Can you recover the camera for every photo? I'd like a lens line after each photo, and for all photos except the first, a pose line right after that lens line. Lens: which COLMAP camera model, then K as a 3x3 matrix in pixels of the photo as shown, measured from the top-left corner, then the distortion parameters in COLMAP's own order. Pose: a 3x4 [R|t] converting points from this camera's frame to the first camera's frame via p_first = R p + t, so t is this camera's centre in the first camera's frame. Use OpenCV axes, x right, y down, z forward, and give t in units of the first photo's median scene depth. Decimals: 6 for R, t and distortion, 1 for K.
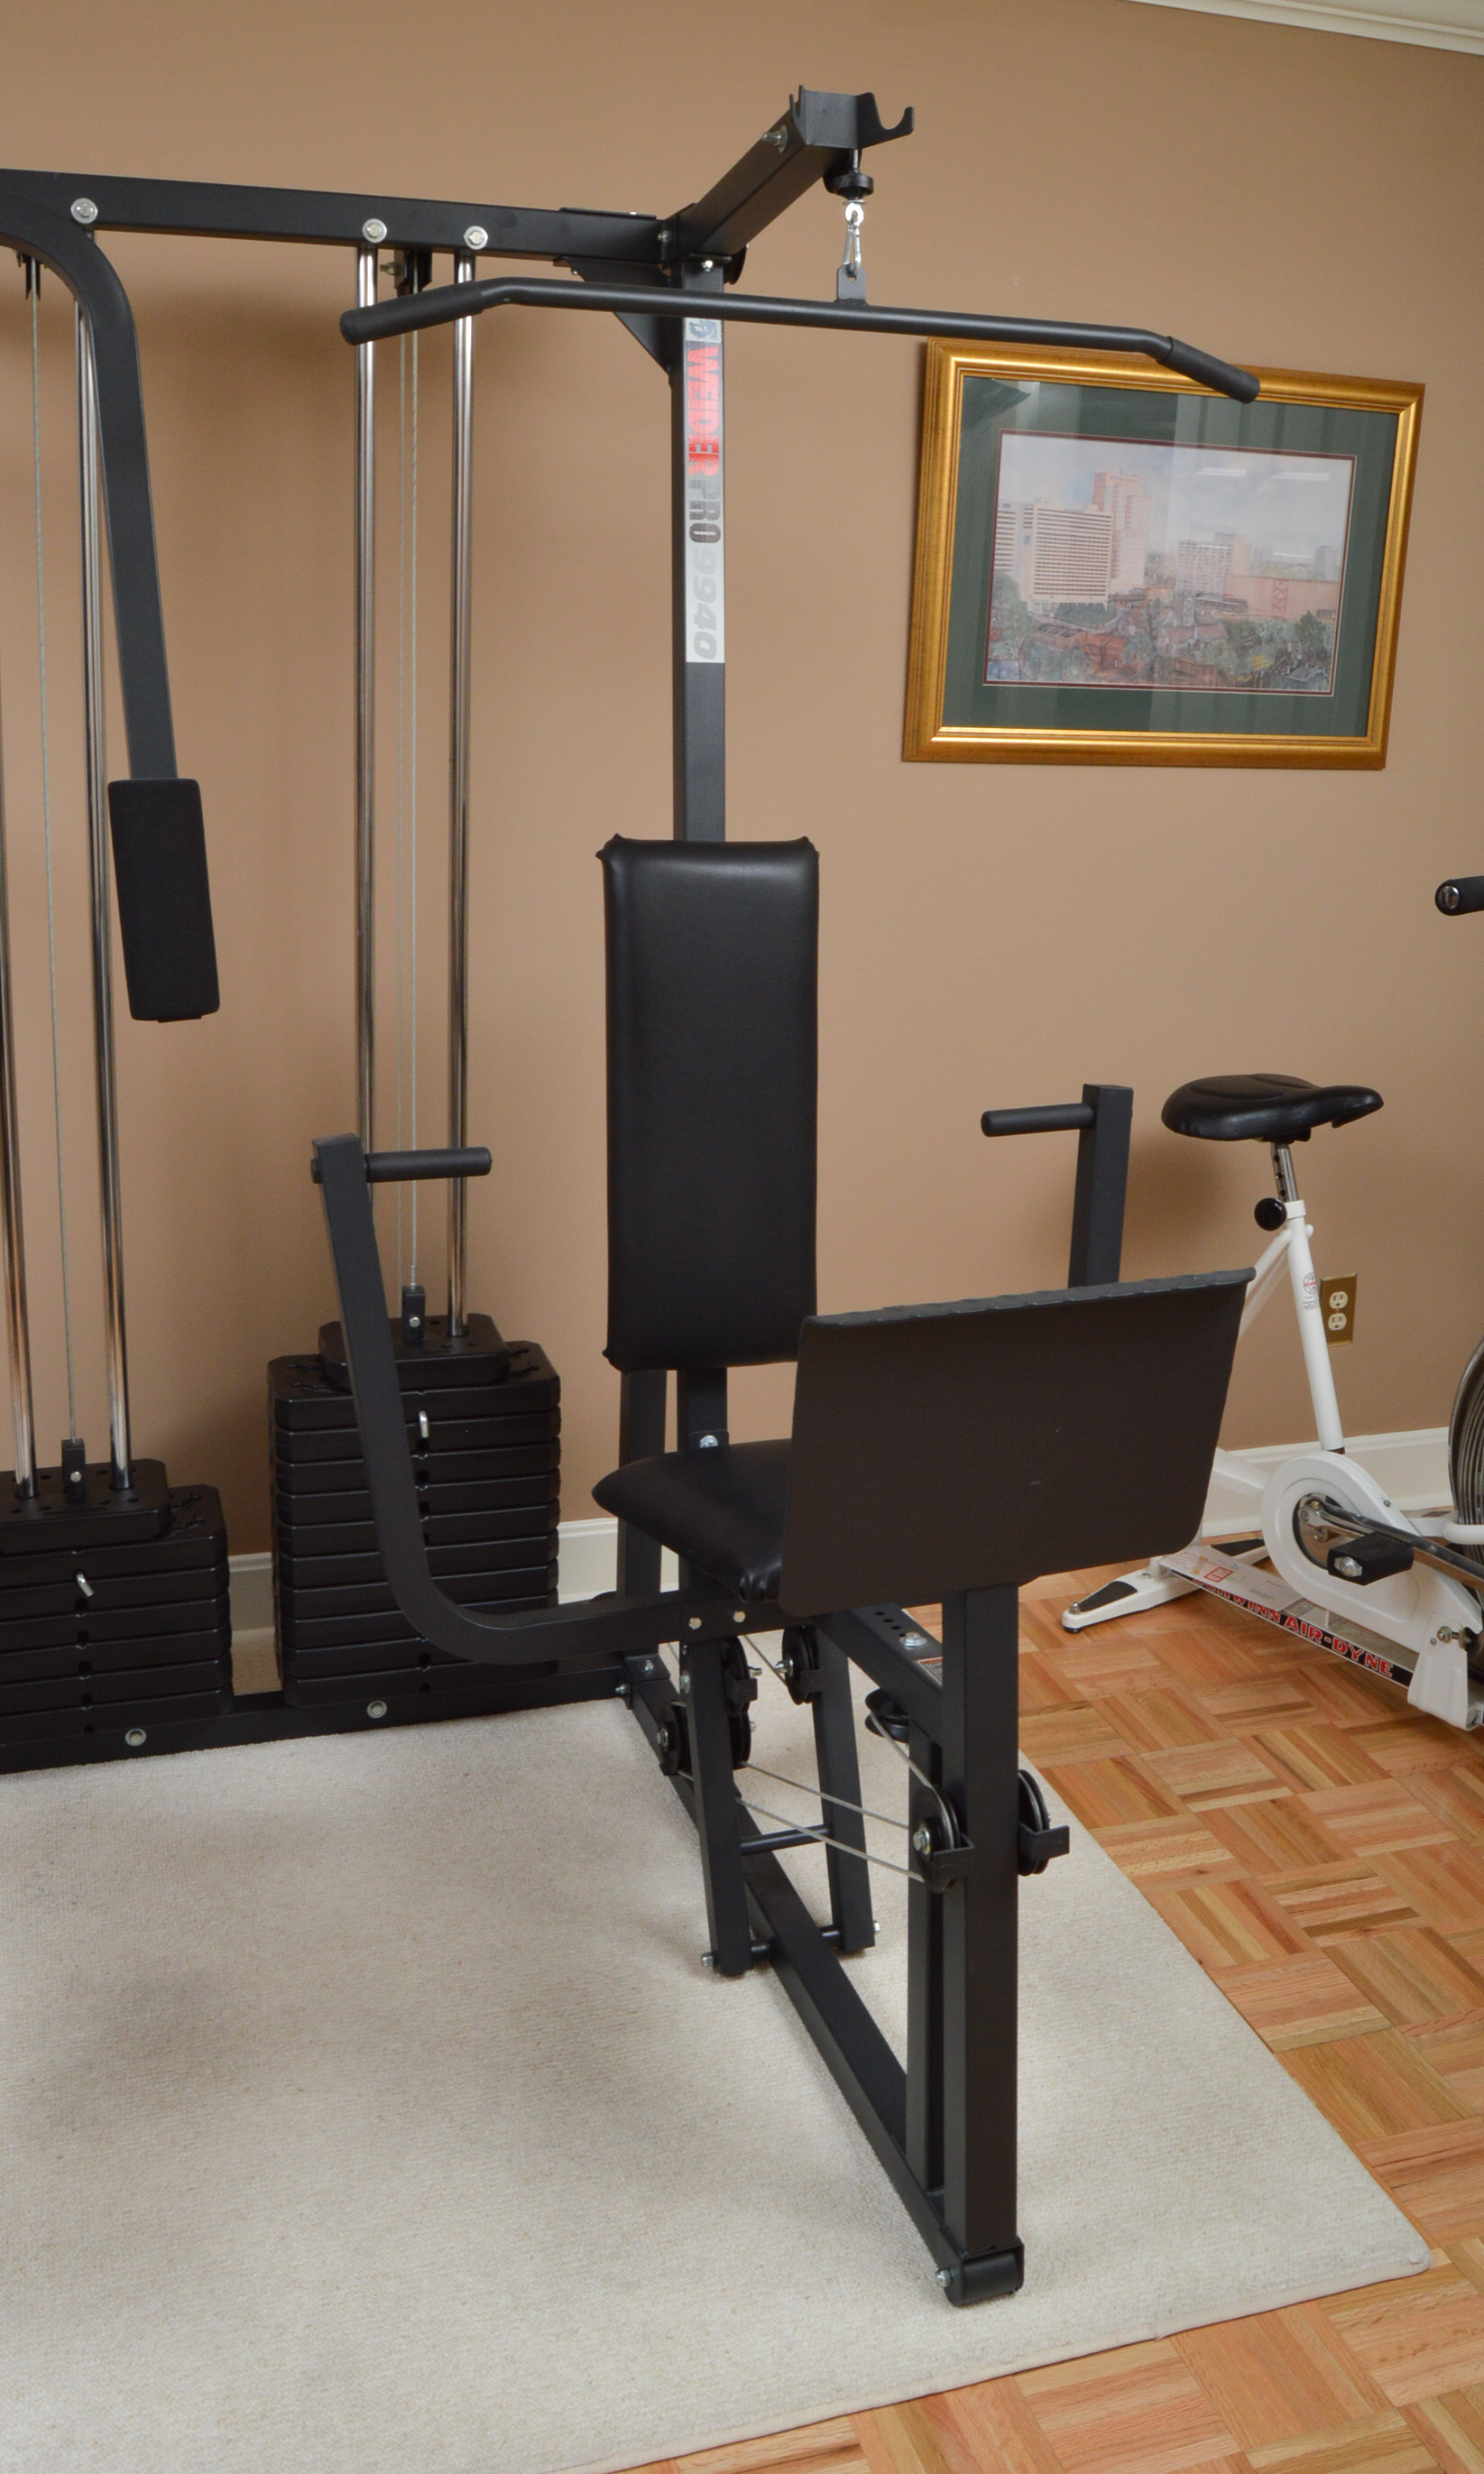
lens RADIAL K [[2325.6, 0, 742.0], [0, 2325.6, 1237.0], [0, 0, 1]] dist [0.000777, 0.002337]
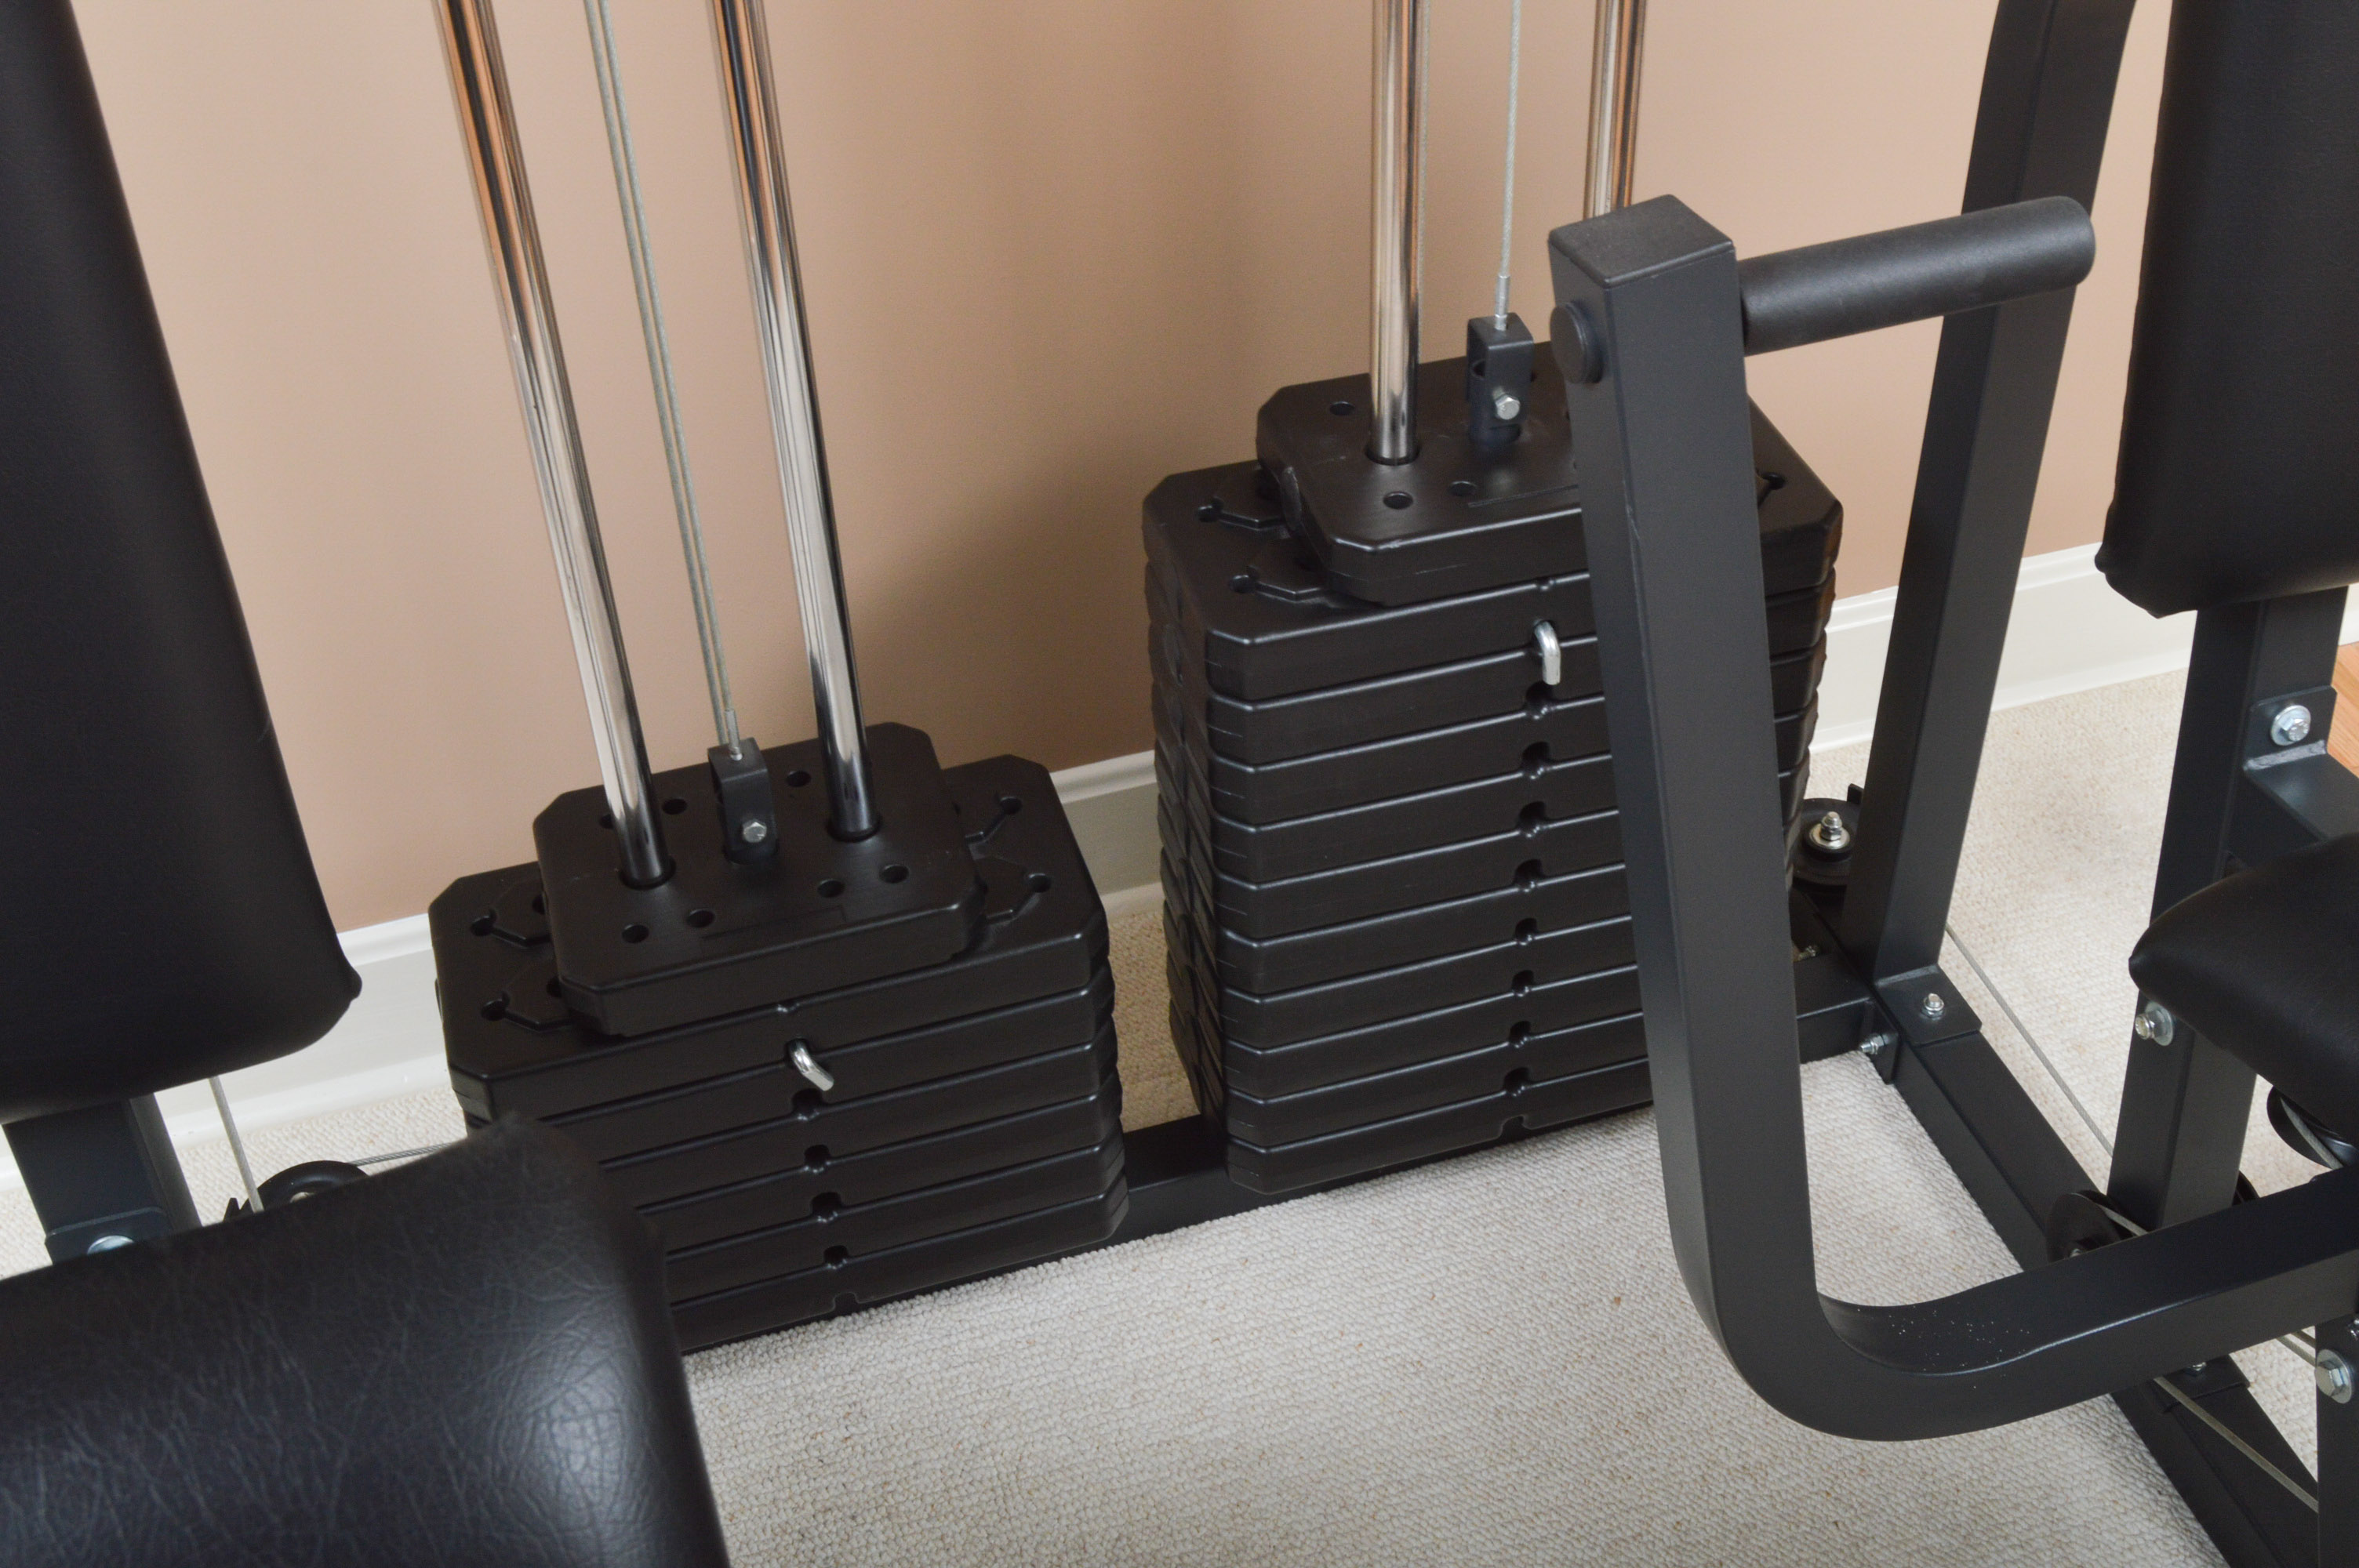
lens RADIAL K [[2587.1, 0, 1179.5], [0, 2587.1, 784.0], [0, 0, 1]] dist [-0.026547, -0.009522]
pose [[0.998778, -0.041139, -0.027382, -0.191820], [0.048974, 0.898161, 0.436930, -0.106155], [0.006619, -0.437737, 0.899079, 0.567368]]
